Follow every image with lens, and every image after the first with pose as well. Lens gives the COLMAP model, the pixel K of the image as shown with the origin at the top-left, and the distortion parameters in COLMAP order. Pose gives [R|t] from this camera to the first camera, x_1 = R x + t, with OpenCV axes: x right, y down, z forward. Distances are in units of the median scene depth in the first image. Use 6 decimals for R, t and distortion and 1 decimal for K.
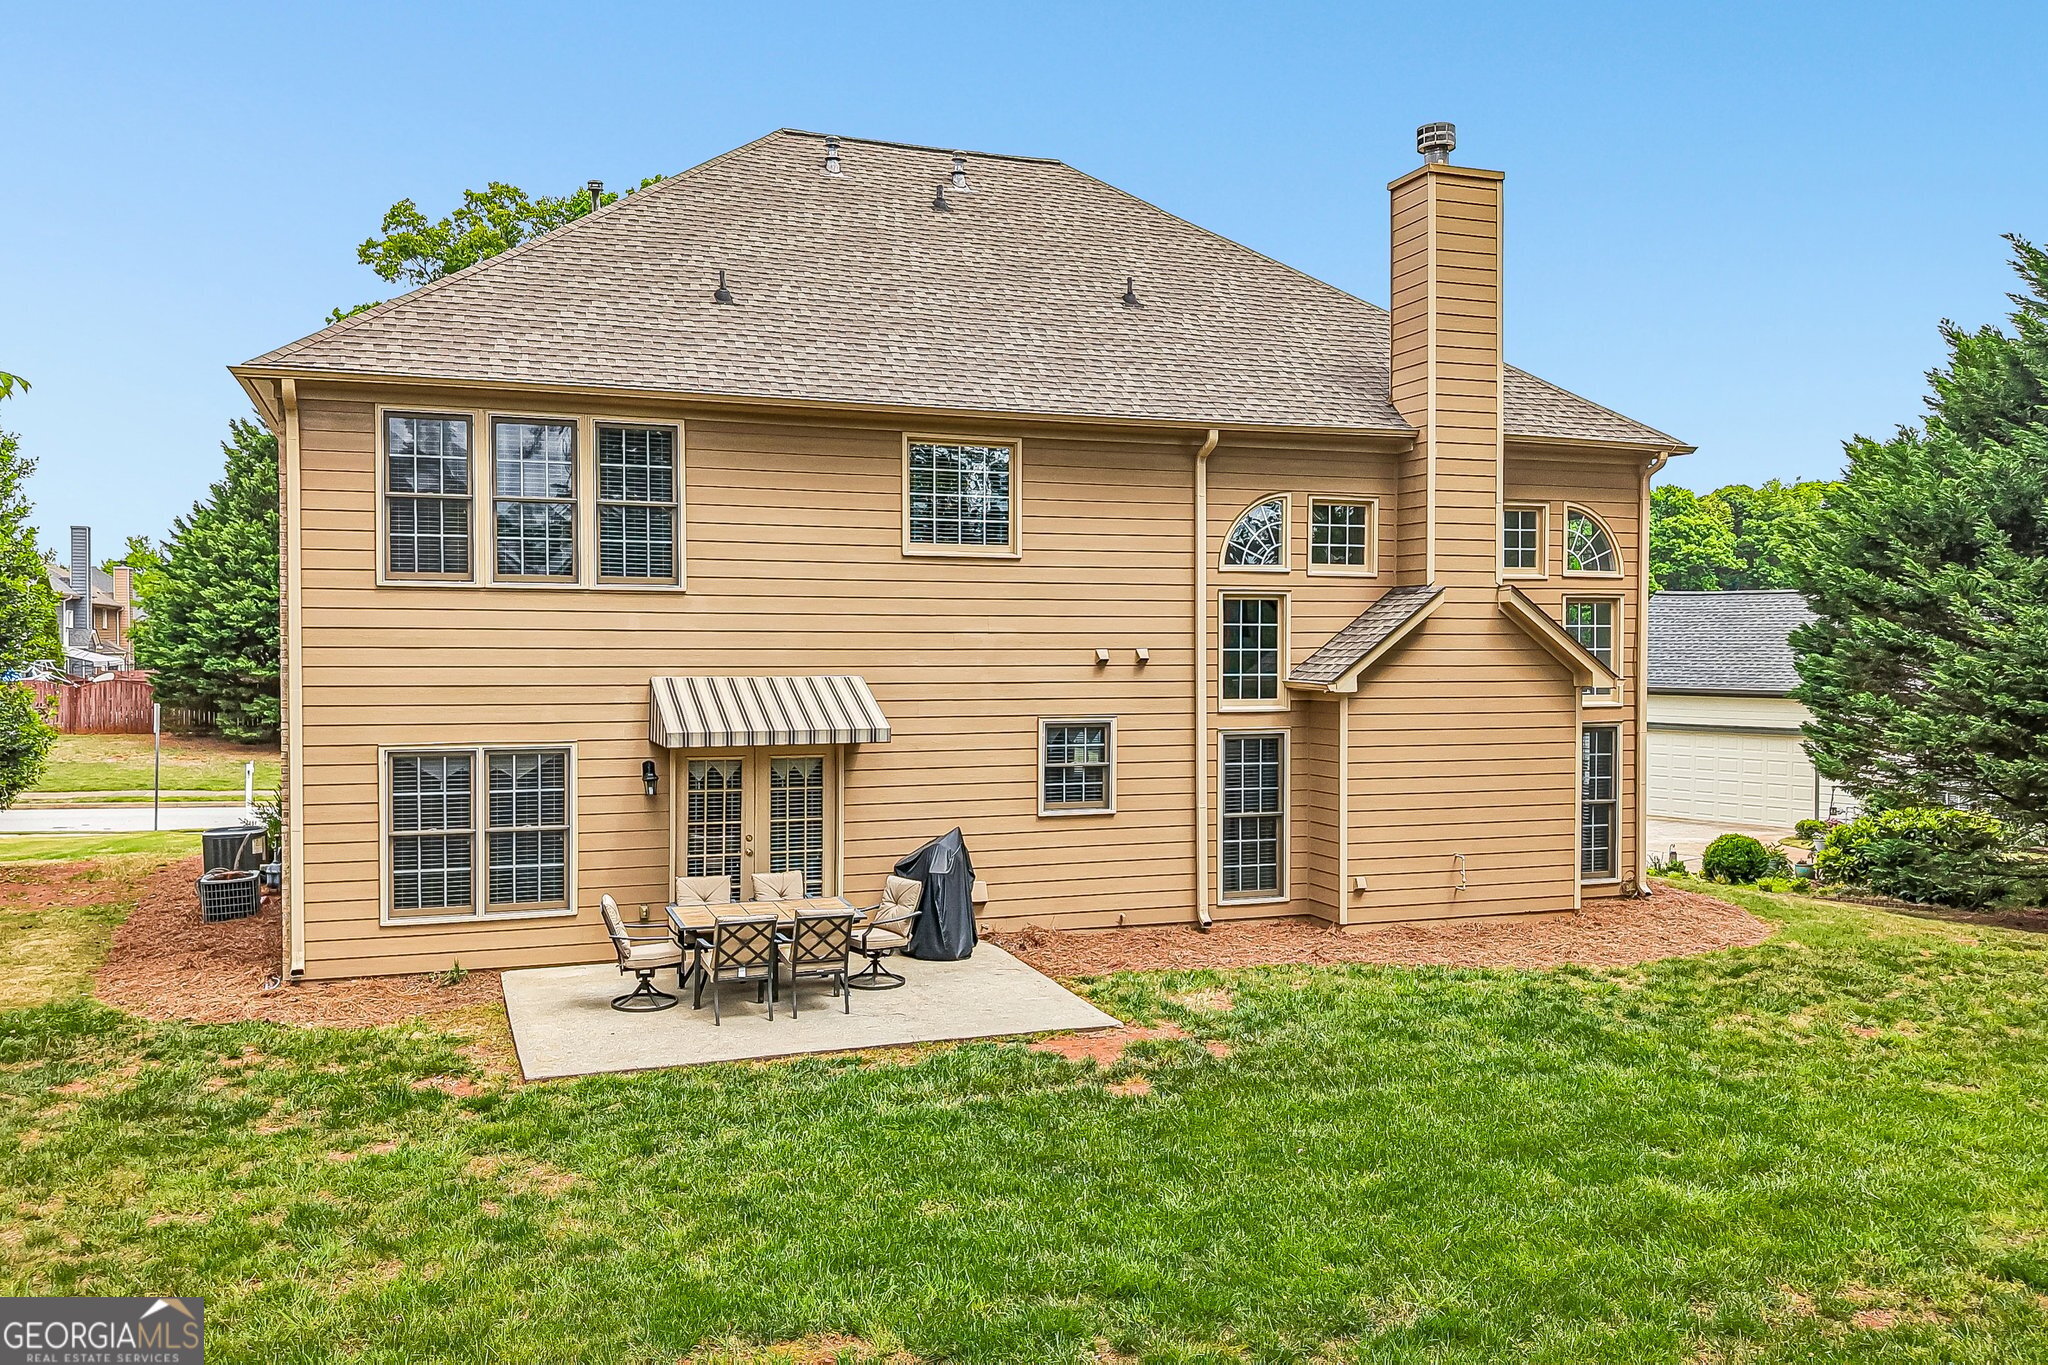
lens RADIAL K [[1627.9, 0, 1024.0], [0, 1627.9, 682.5], [0, 0, 1]] dist [0.091335, -0.154209]
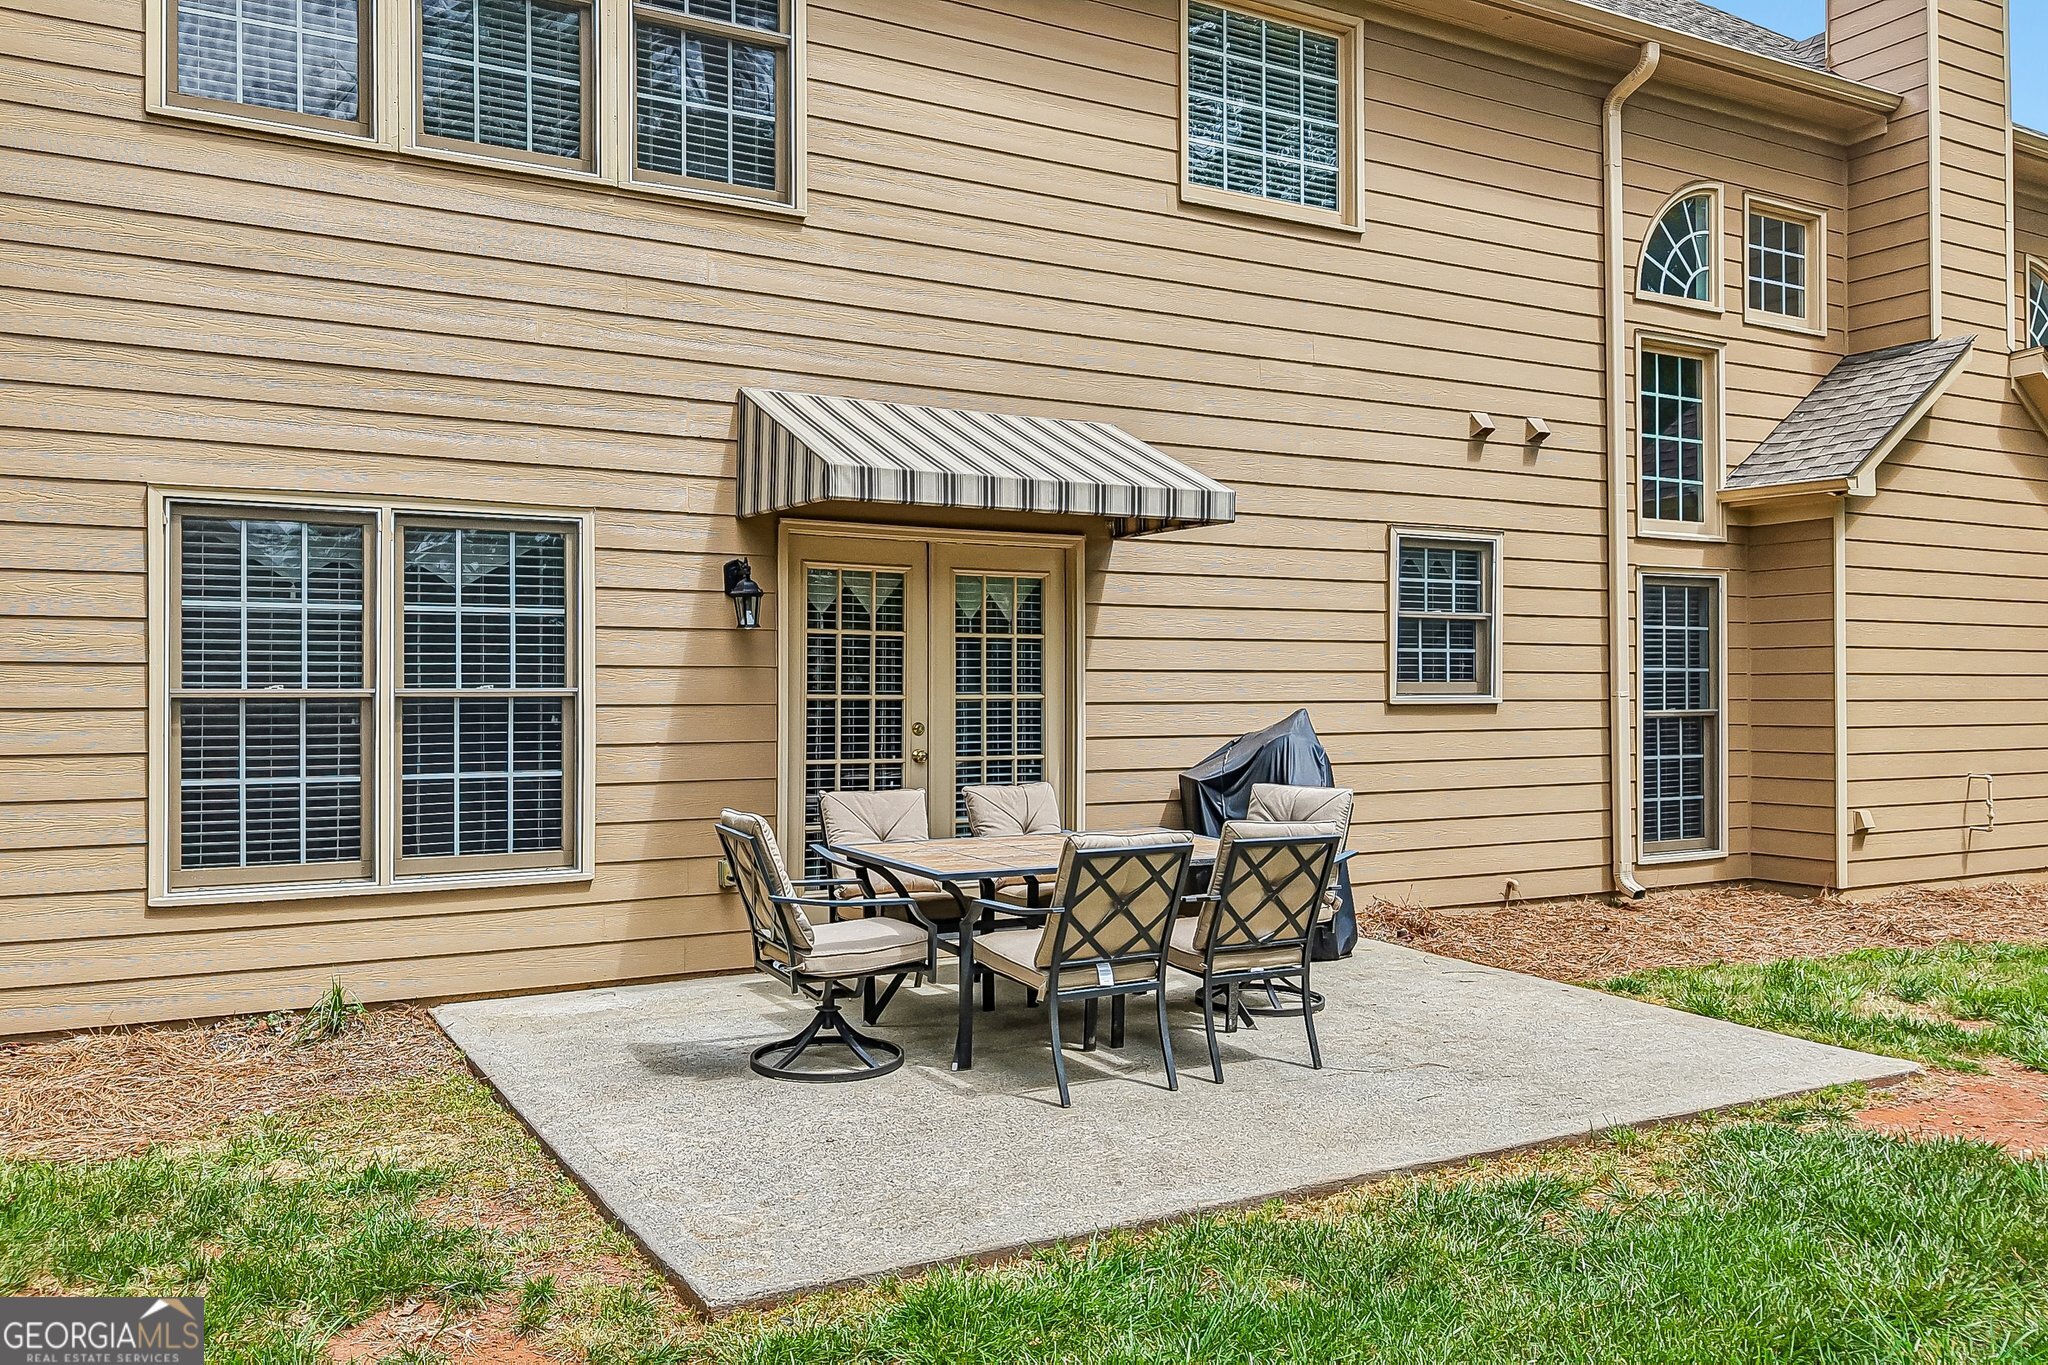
lens RADIAL K [[1619.7, 0, 1029.9], [0, 1619.7, 687.9], [0, 0, 1]] dist [0.071089, -0.104235]
pose [[0.986432, -0.005047, 0.164094, -0.212878], [0.009927, 0.999532, -0.028927, 0.095715], [-0.163871, 0.030164, 0.986020, 0.490587]]
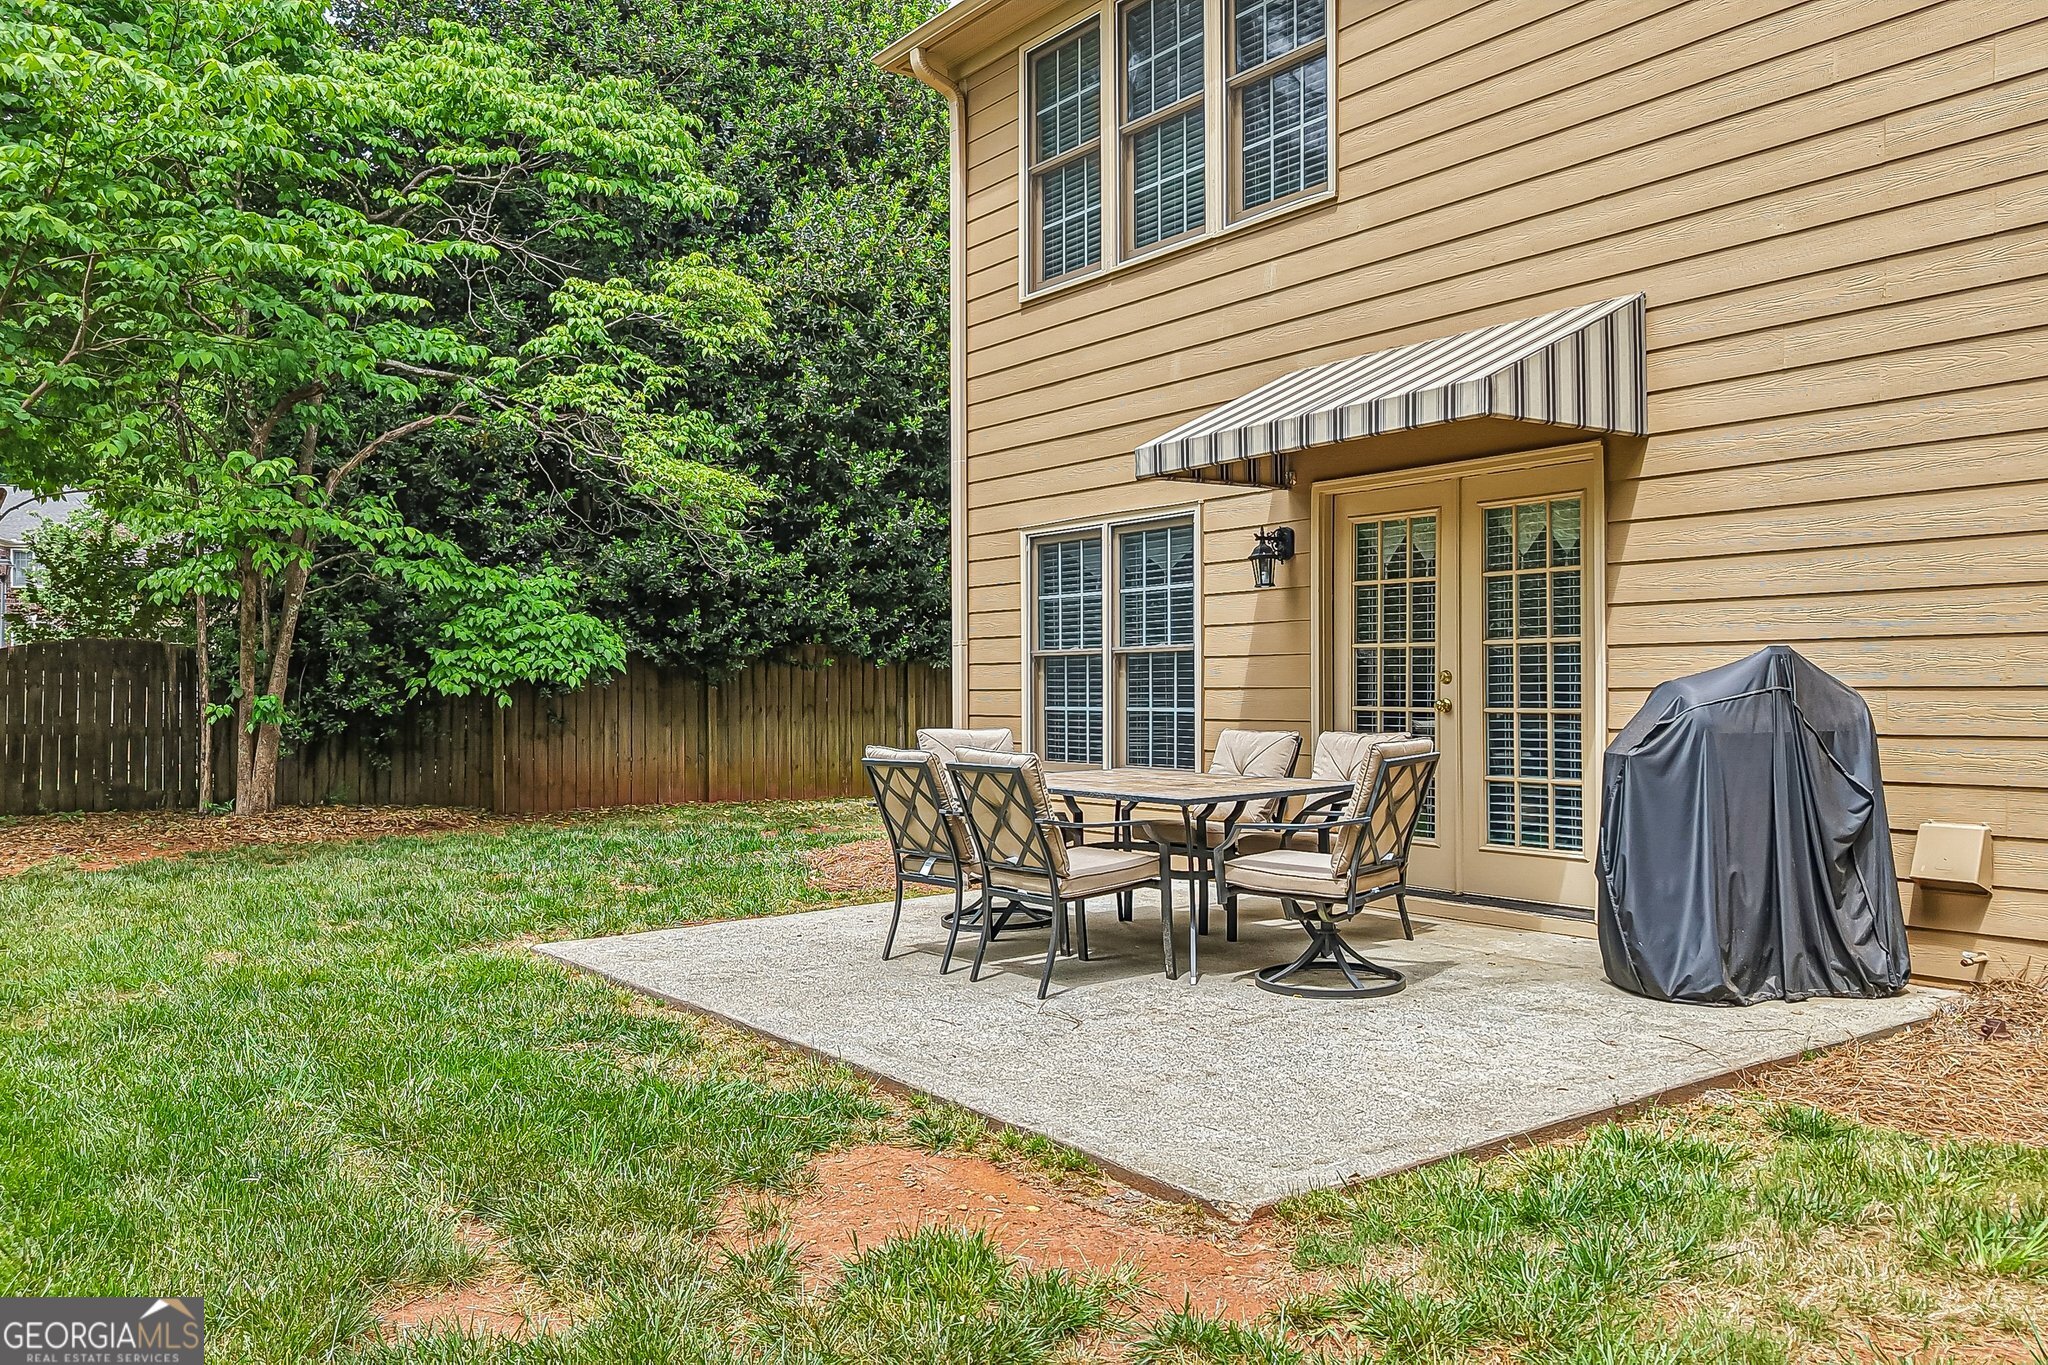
lens RADIAL K [[1619.7, 0, 1029.9], [0, 1619.7, 687.9], [0, 0, 1]] dist [0.071089, -0.104235]
pose [[0.264704, -0.006407, -0.964309, 0.259425], [-0.019374, 0.999741, -0.011961, 0.104778], [0.964135, 0.021848, 0.264511, 0.739850]]
